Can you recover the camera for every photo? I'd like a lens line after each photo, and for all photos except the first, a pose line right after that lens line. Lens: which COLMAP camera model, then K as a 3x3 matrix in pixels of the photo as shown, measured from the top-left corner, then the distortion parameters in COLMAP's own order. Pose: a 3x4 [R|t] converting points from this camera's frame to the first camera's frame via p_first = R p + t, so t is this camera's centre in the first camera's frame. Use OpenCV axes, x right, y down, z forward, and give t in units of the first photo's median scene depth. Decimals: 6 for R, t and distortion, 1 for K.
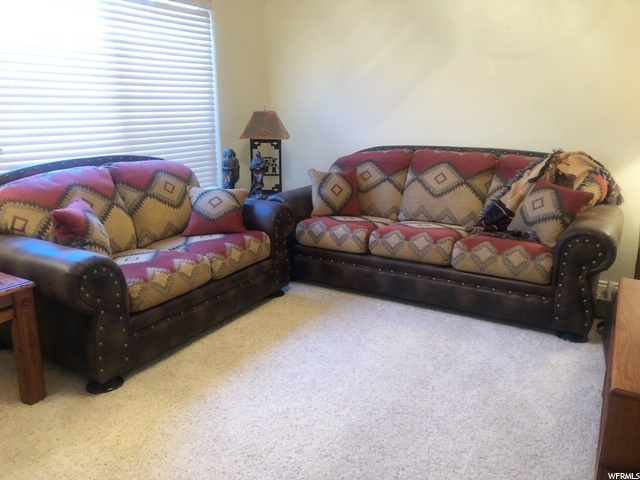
lens RADIAL K [[521.9, 0, 320.0], [0, 521.9, 240.4], [0, 0, 1]] dist [0.051058, -0.055413]
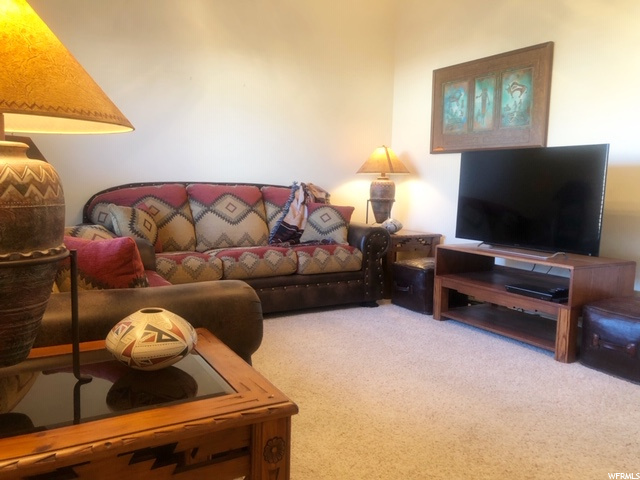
lens RADIAL K [[521.9, 0, 320.7], [0, 521.9, 239.1], [0, 0, 1]] dist [0.051058, -0.055413]
pose [[0.493085, -0.087447, 0.865575, -0.688360], [0.202486, 0.979147, -0.016427, 0.003398], [-0.846089, 0.183367, 0.500509, 0.318202]]
